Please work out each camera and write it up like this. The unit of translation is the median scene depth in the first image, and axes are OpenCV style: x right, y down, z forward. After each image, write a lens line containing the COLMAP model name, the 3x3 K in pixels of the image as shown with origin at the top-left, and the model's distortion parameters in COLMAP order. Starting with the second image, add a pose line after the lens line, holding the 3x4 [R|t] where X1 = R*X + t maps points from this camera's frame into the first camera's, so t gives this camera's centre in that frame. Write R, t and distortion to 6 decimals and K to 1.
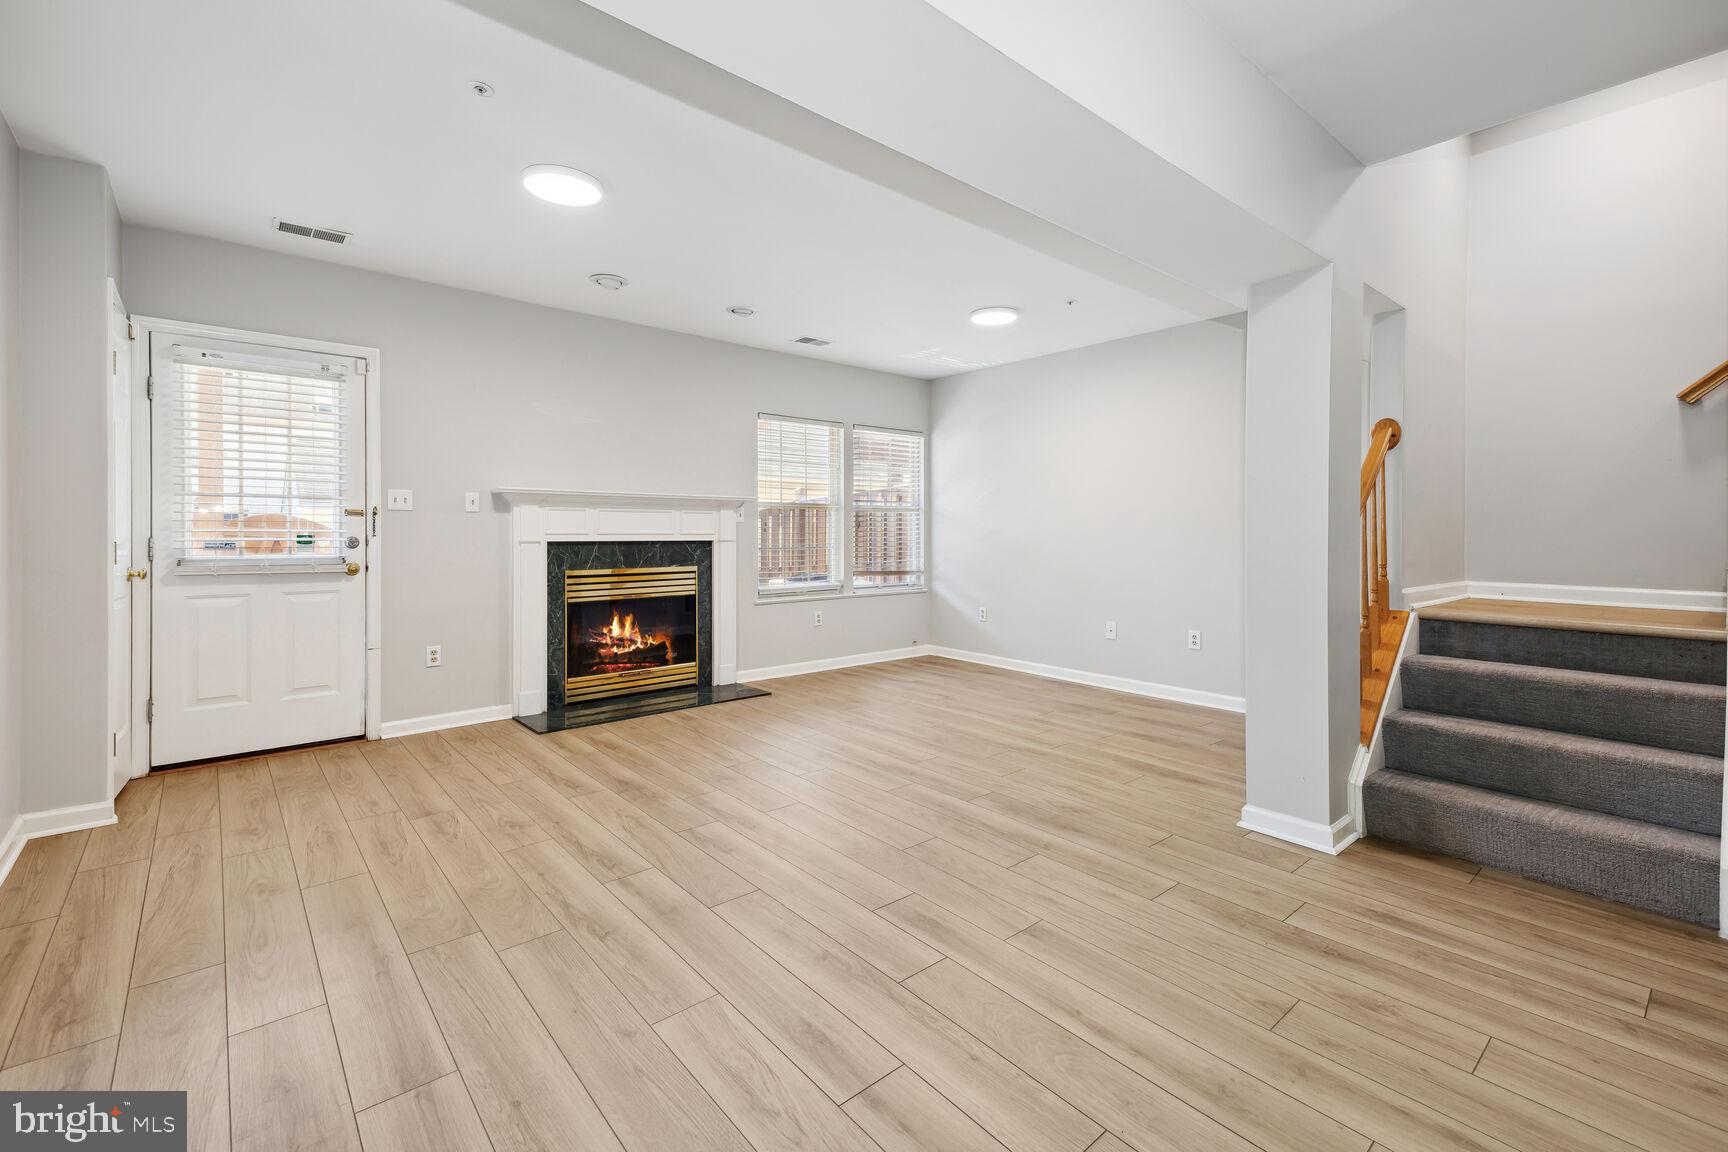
lens RADIAL K [[737.9, 0, 859.9], [0, 737.9, 520.9], [0, 0, 1]] dist [-0.003136, -0.001859]
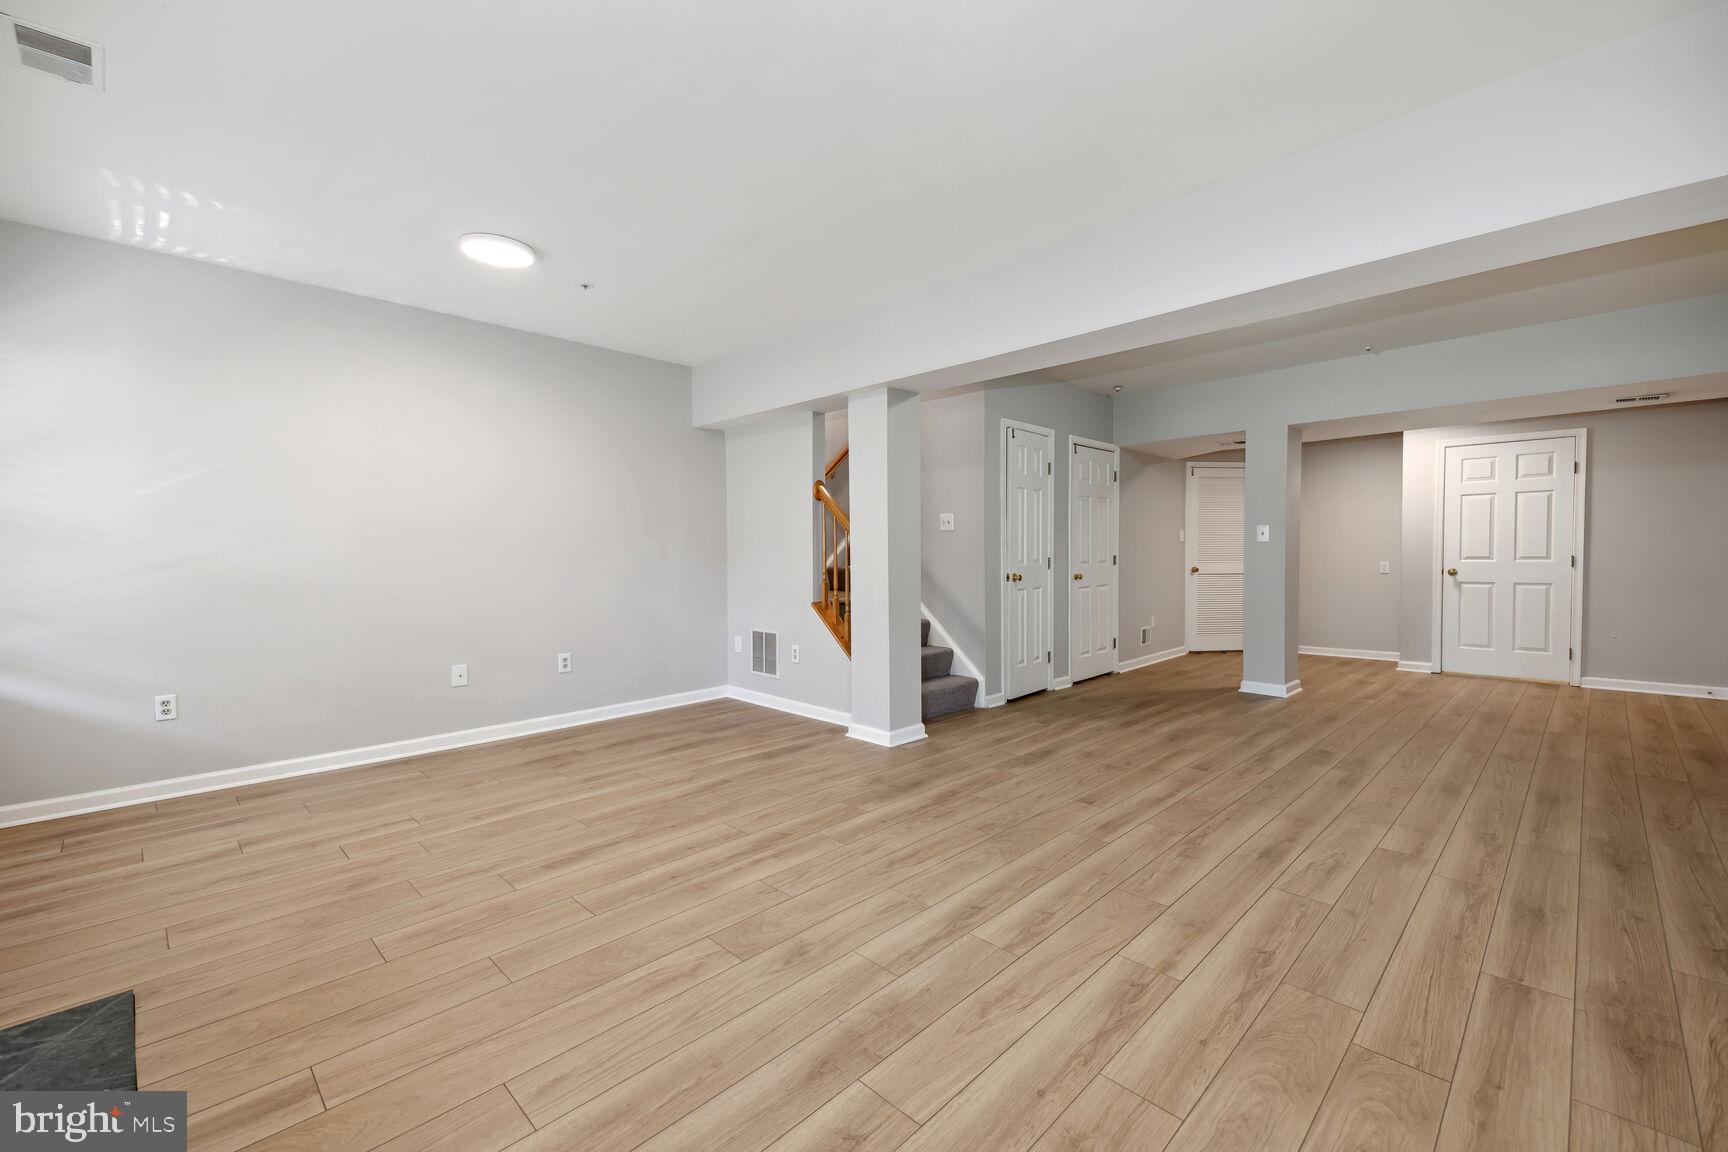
lens RADIAL K [[737.9, 0, 863.4], [0, 737.9, 568.3], [0, 0, 1]] dist [-0.003136, -0.001859]
pose [[-0.072484, -0.038922, 0.996610, -1.093980], [0.003387, 0.999223, 0.039270, 0.006252], [-0.997364, 0.006221, -0.072296, 1.382154]]
